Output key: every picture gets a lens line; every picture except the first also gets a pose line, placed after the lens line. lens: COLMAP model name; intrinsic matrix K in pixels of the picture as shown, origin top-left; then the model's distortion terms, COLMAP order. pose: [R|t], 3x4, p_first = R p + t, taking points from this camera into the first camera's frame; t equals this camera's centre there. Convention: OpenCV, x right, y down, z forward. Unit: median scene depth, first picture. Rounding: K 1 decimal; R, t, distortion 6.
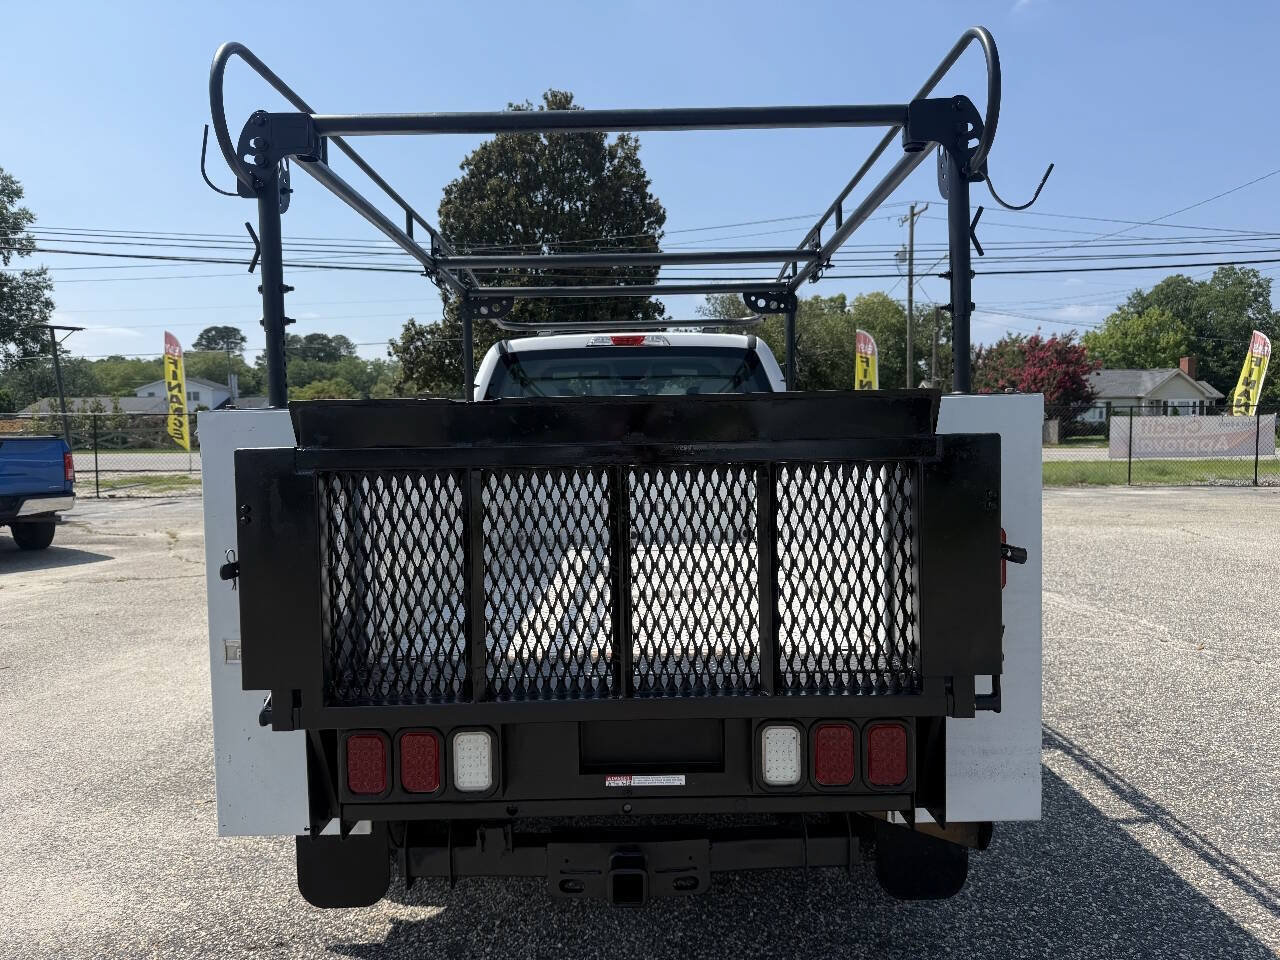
lens RADIAL K [[890.8, 0, 645.0], [0, 890.8, 487.2], [0, 0, 1]] dist [0.067250, -0.080642]
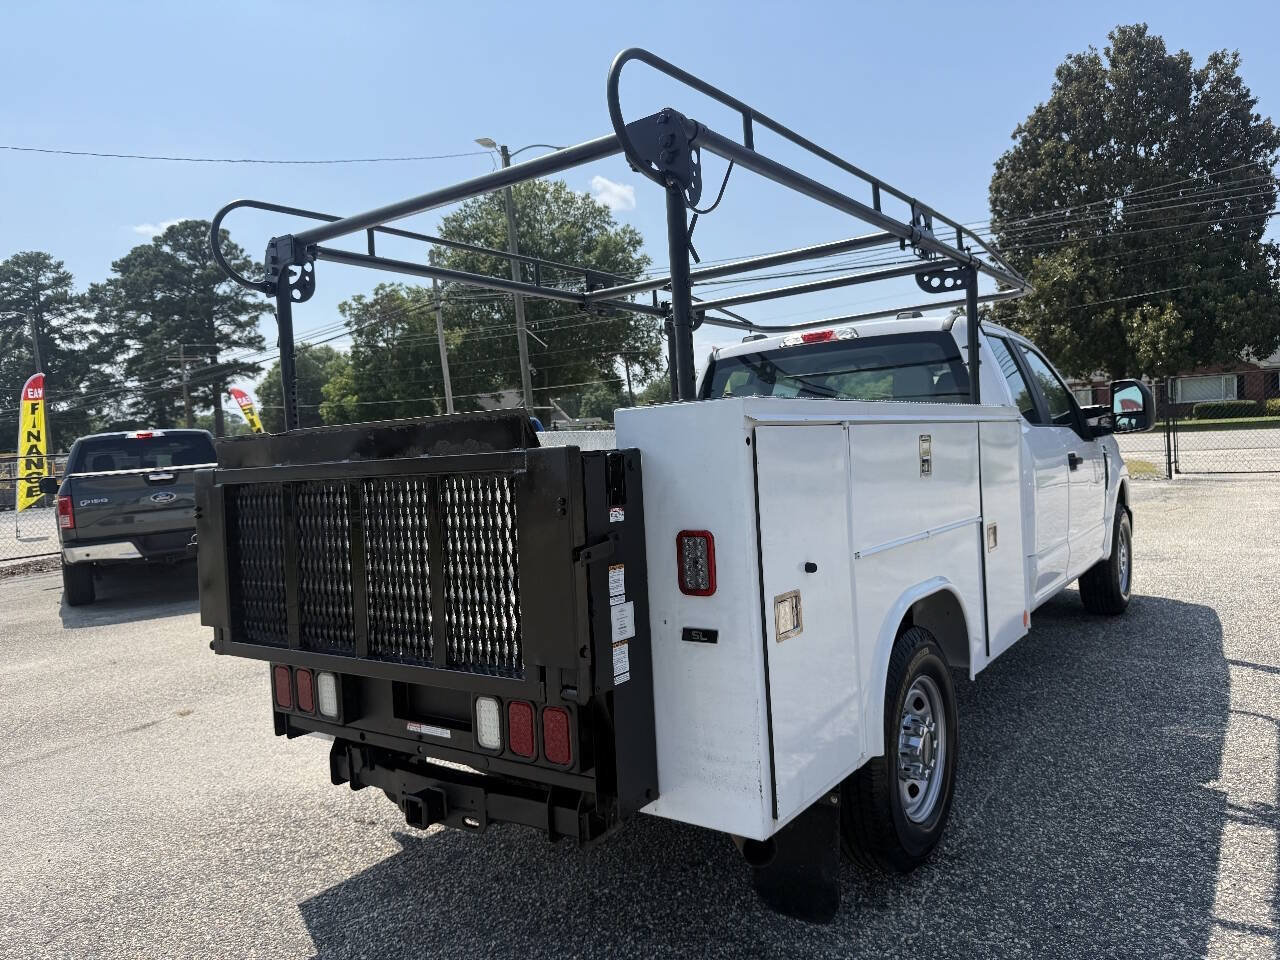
lens RADIAL K [[906.1, 0, 645.0], [0, 906.1, 471.2], [0, 0, 1]] dist [0.026206, -0.037642]
pose [[0.808132, -0.016278, -0.588776, 0.076048], [0.011722, 0.999865, -0.011553, -0.000857], [0.588884, 0.002435, 0.808214, 0.012375]]
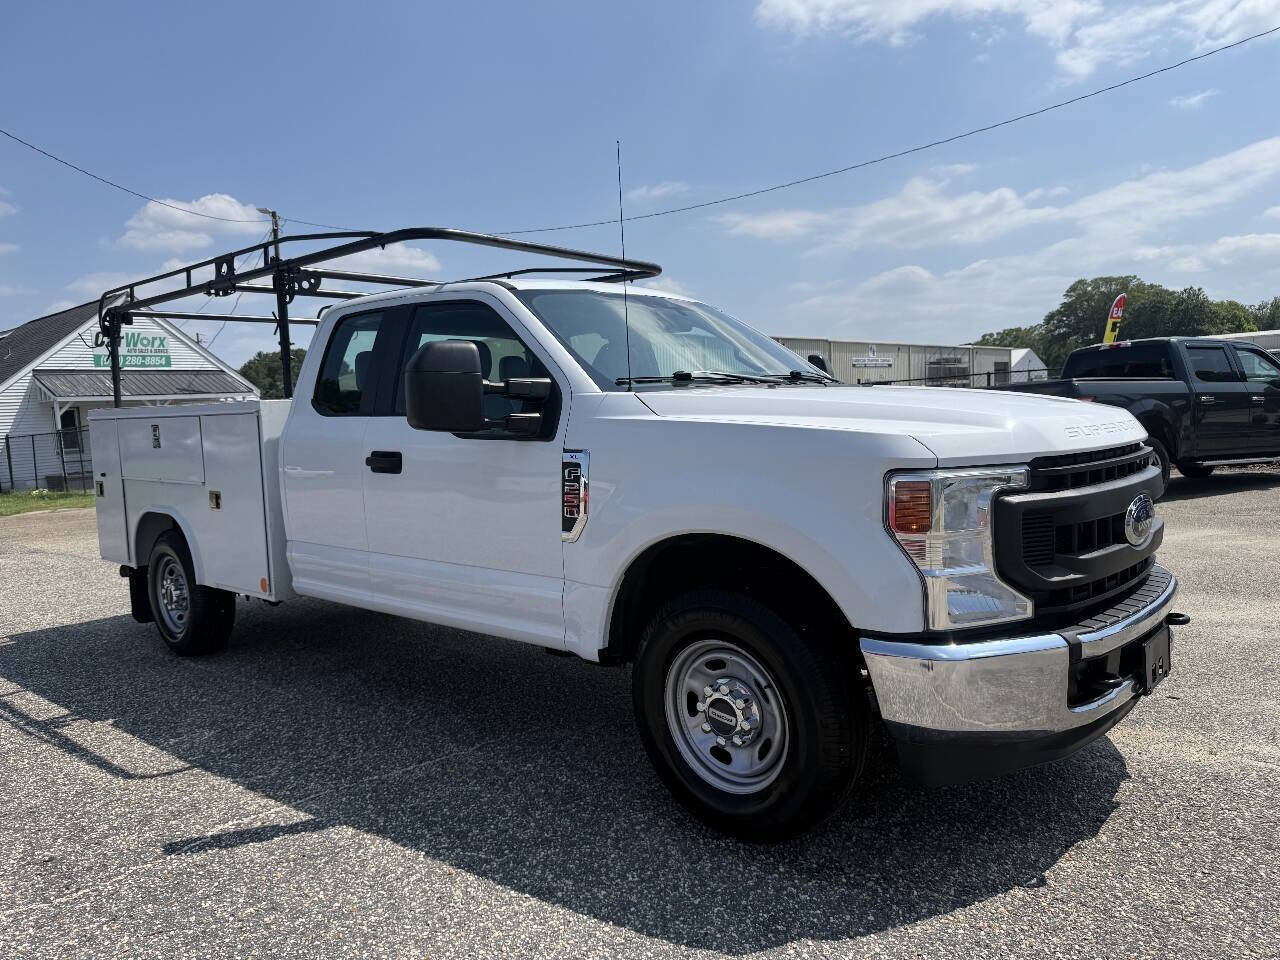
lens RADIAL K [[899.9, 0, 635.3], [0, 899.9, 471.6], [0, 0, 1]] dist [0.113543, -0.202735]
pose [[-0.667032, 0.105078, -0.737582, 0.118257], [0.017123, 0.991905, 0.125825, -0.020598], [0.744833, 0.071300, -0.663431, 0.349439]]
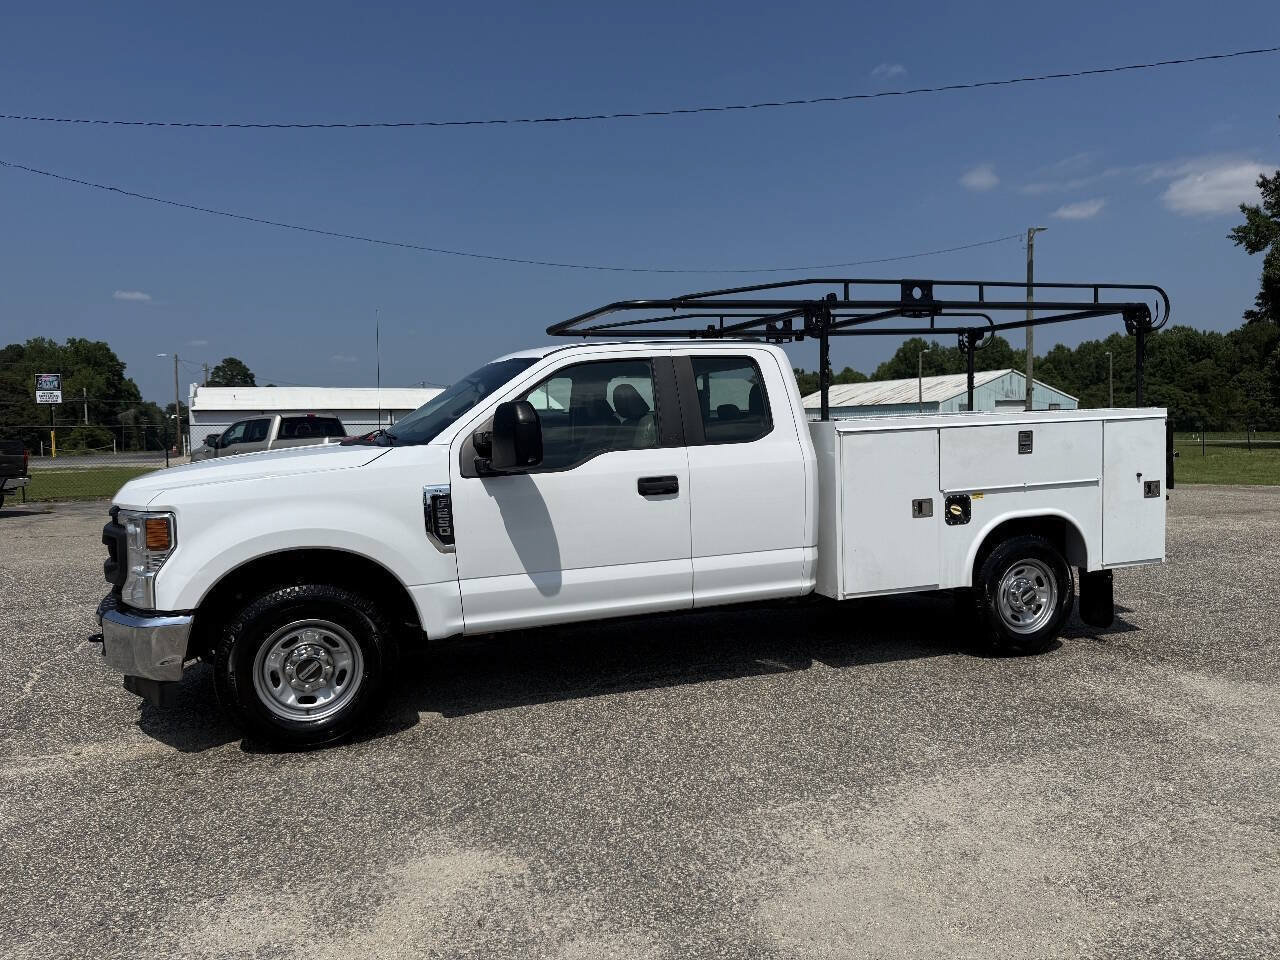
lens RADIAL K [[900.1, 0, 640.0], [0, 900.1, 480.0], [0, 0, 1]] dist [0.110850, -0.192790]
pose [[-0.348631, -0.037440, 0.936512, -0.209641], [0.088316, 0.993444, 0.072593, -0.017076], [-0.933090, 0.108017, -0.343038, 0.285399]]
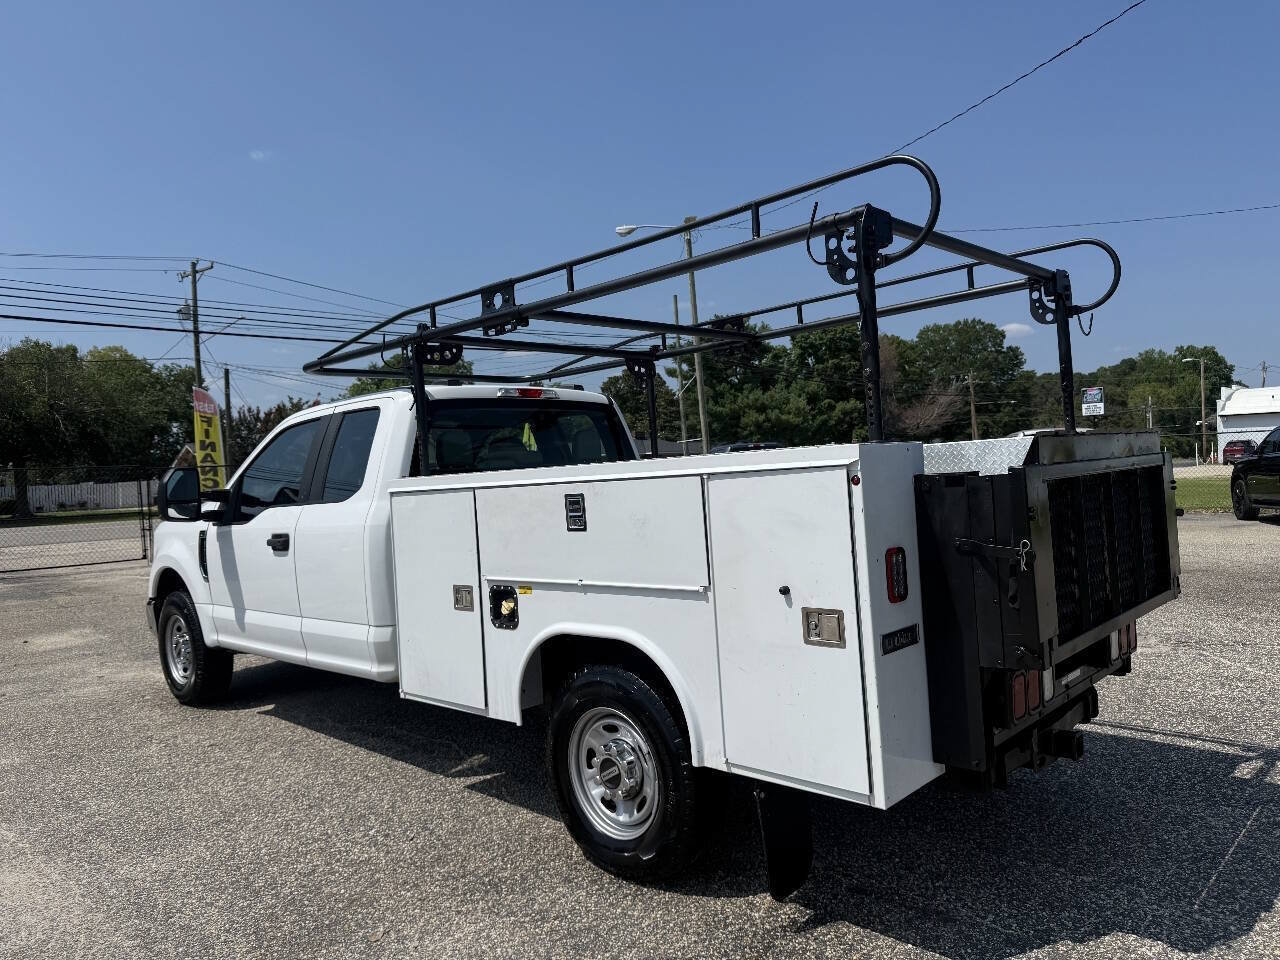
lens RADIAL K [[904.6, 0, 639.0], [0, 904.6, 475.1], [0, 0, 1]] dist [0.084747, -0.151099]
pose [[0.692284, -0.025515, 0.721174, -0.127592], [0.086689, 0.995078, -0.048010, -0.000787], [-0.716399, 0.095754, 0.691089, 0.031250]]
